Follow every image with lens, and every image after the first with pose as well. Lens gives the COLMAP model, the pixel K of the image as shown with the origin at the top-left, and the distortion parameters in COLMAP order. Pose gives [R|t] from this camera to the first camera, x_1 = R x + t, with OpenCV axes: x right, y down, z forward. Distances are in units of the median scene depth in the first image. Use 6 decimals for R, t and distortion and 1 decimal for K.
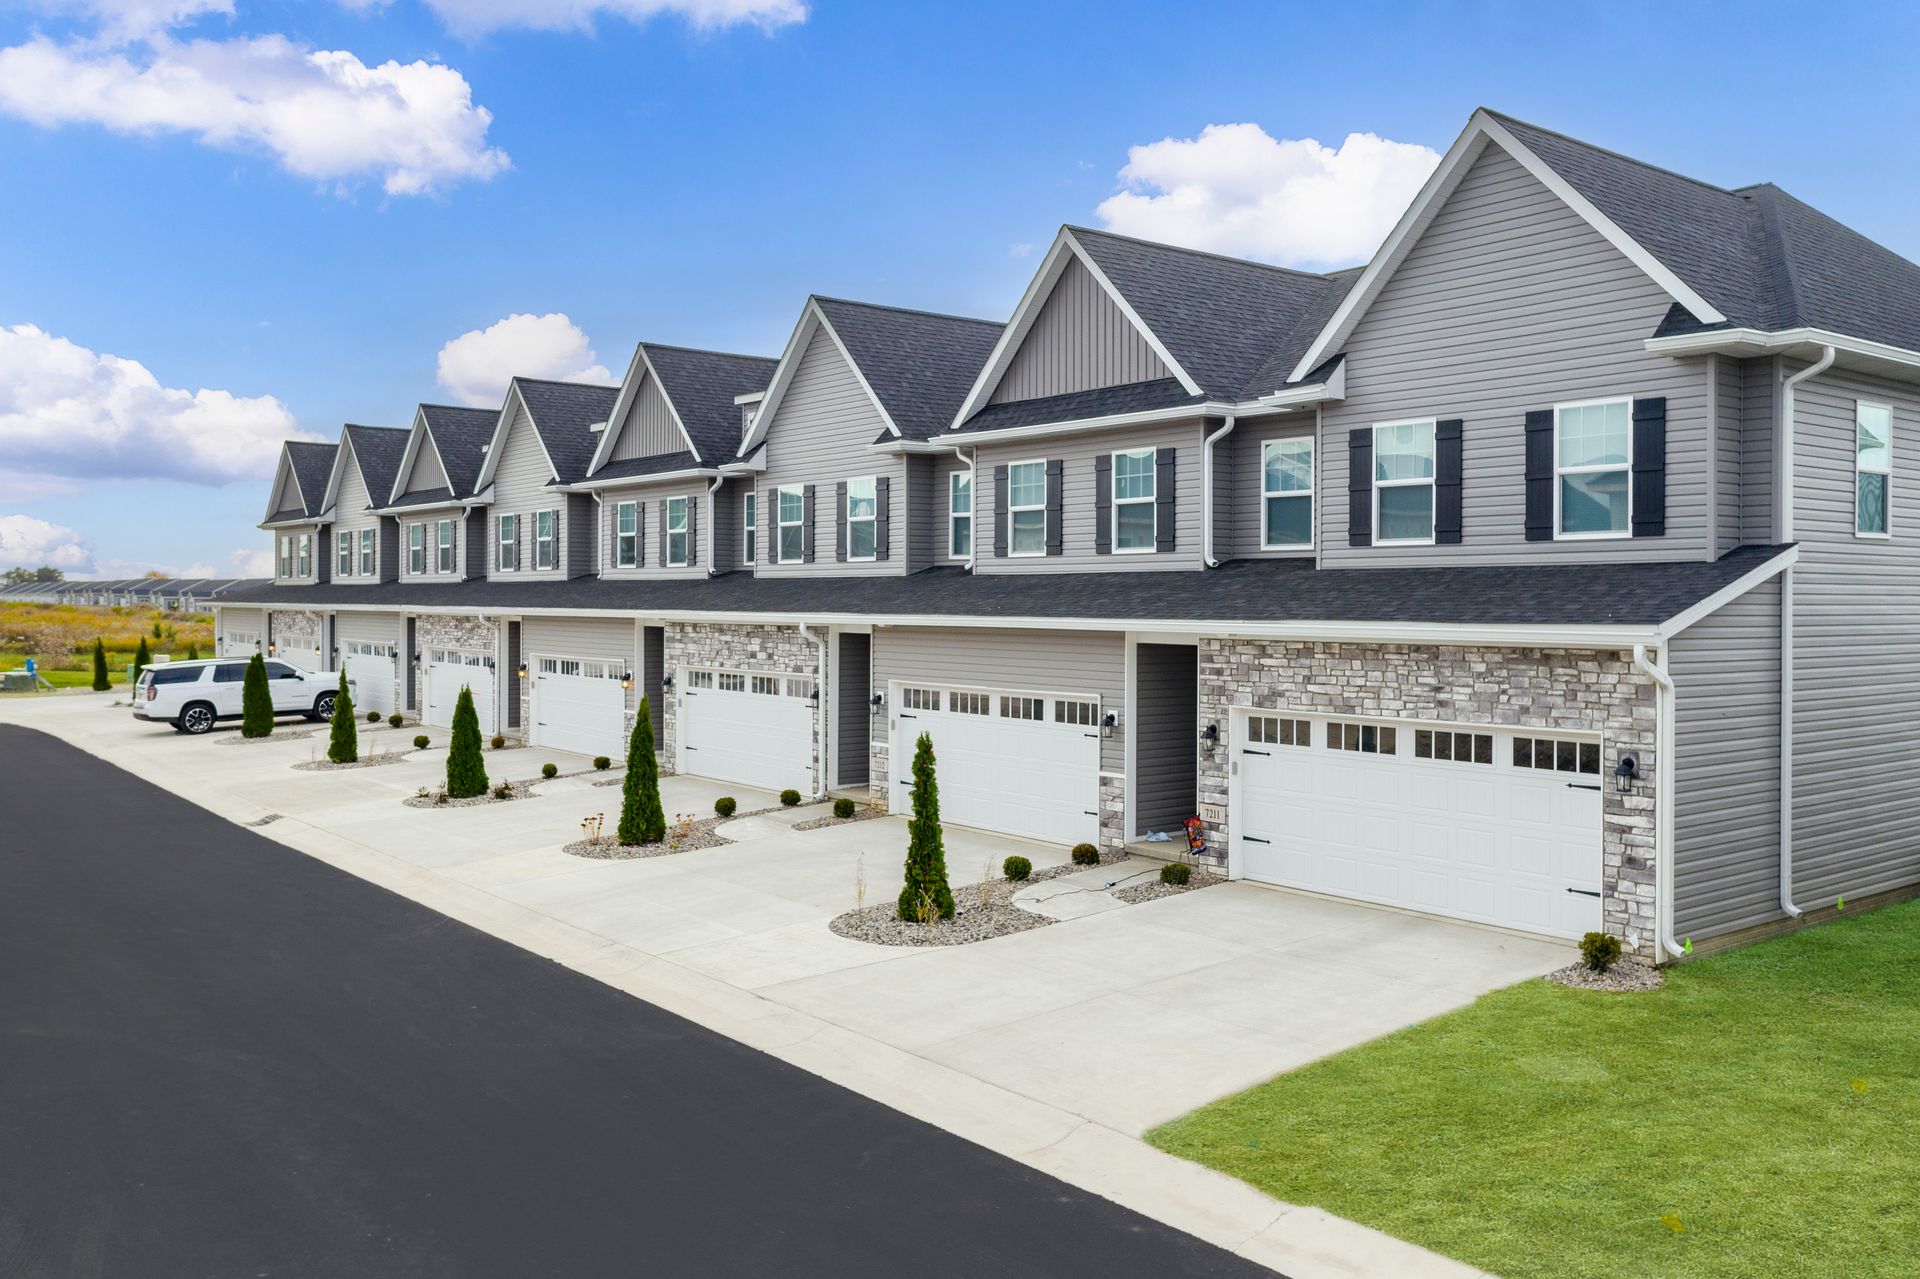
lens RADIAL K [[1500.5, 0, 960.0], [0, 1500.5, 639.5], [0, 0, 1]] dist [-0.006594, -0.000287]
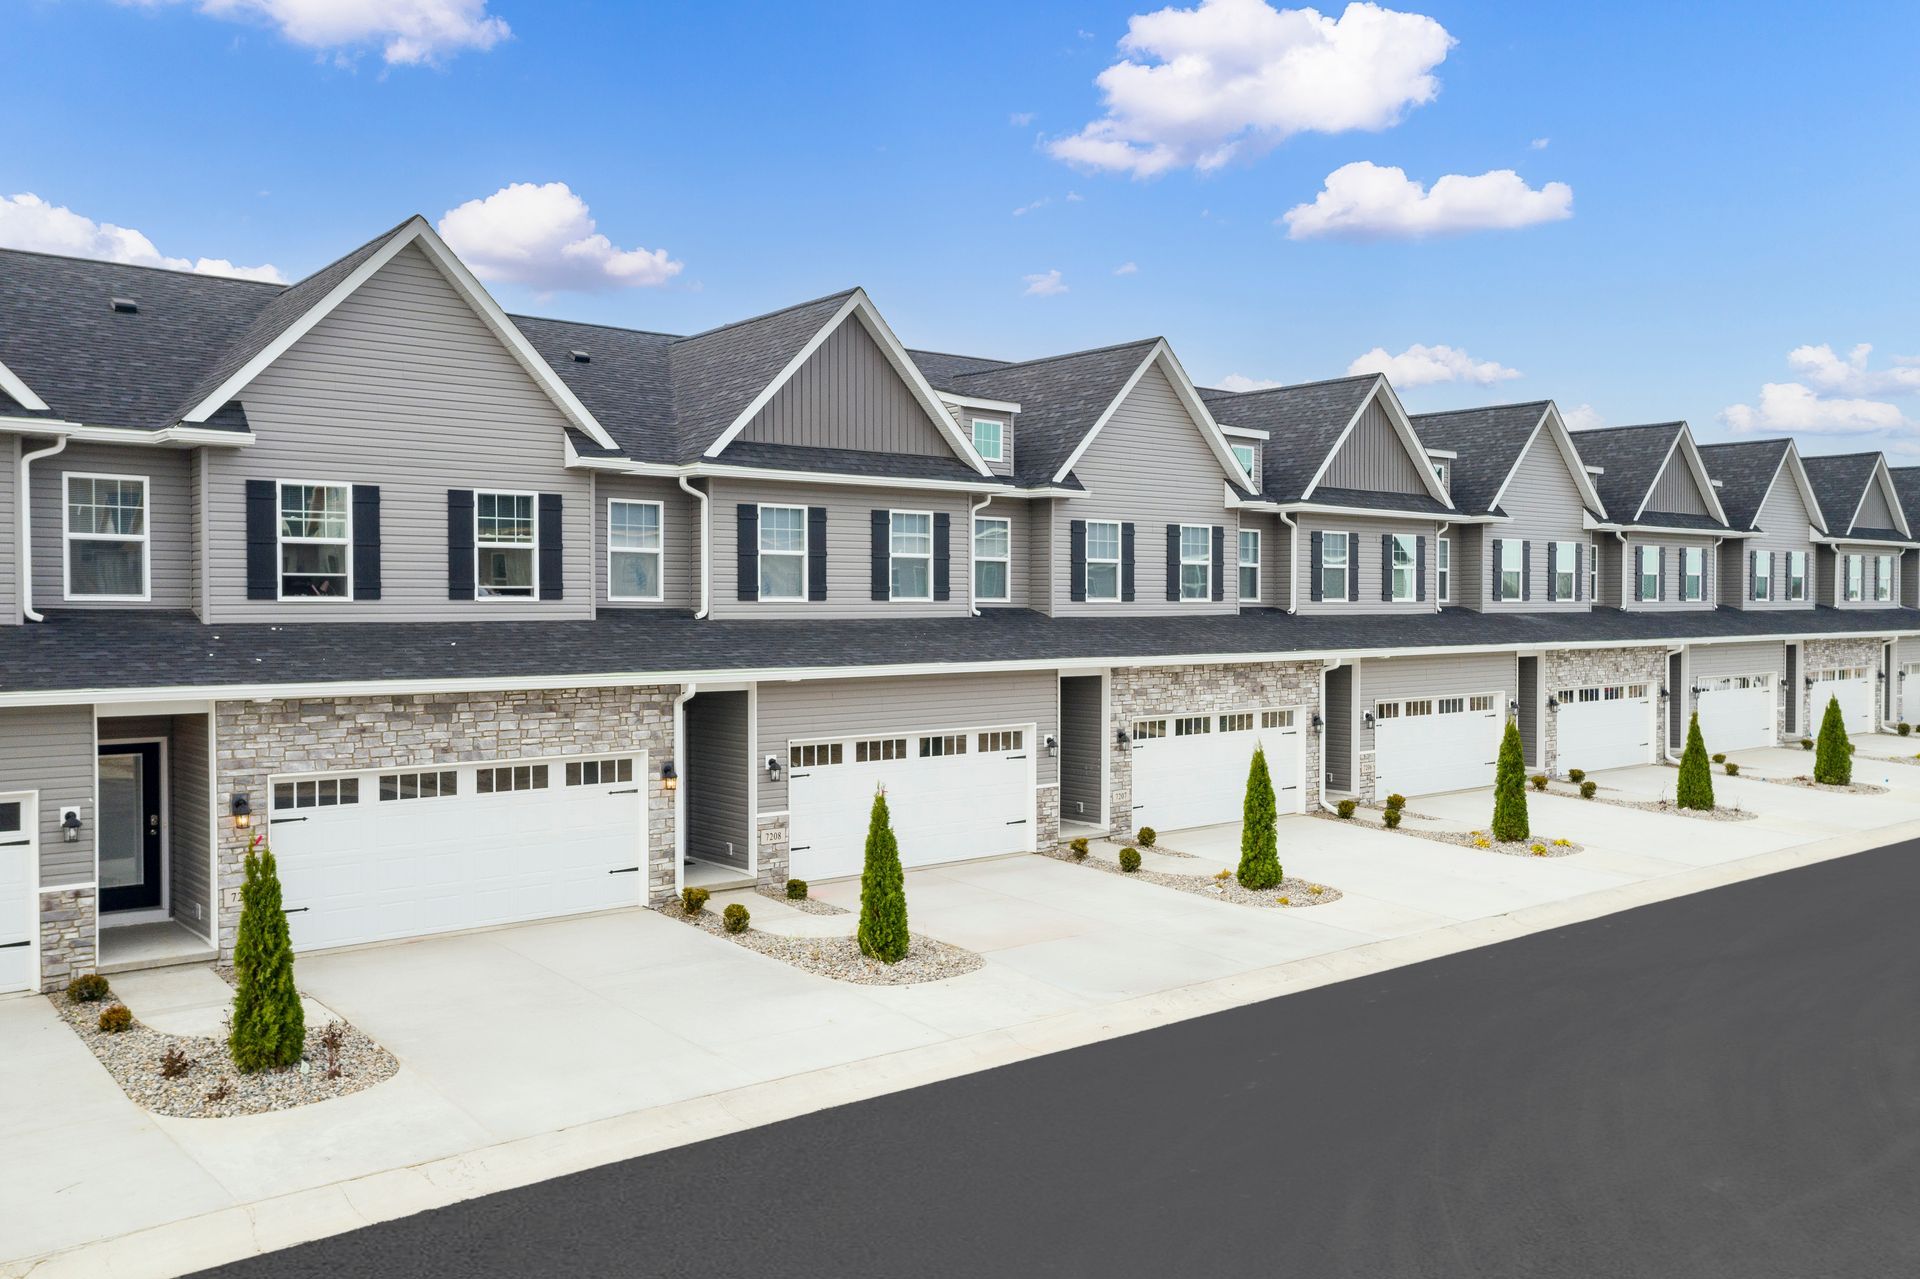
lens RADIAL K [[1086.2, 0, 960.0], [0, 1086.2, 639.5], [0, 0, 1]] dist [-0.017269, -0.000459]
pose [[0.163097, -0.006842, 0.986586, -0.724974], [0.049676, 0.998765, -0.001286, -0.027624], [-0.985359, 0.049219, 0.163235, 0.881097]]
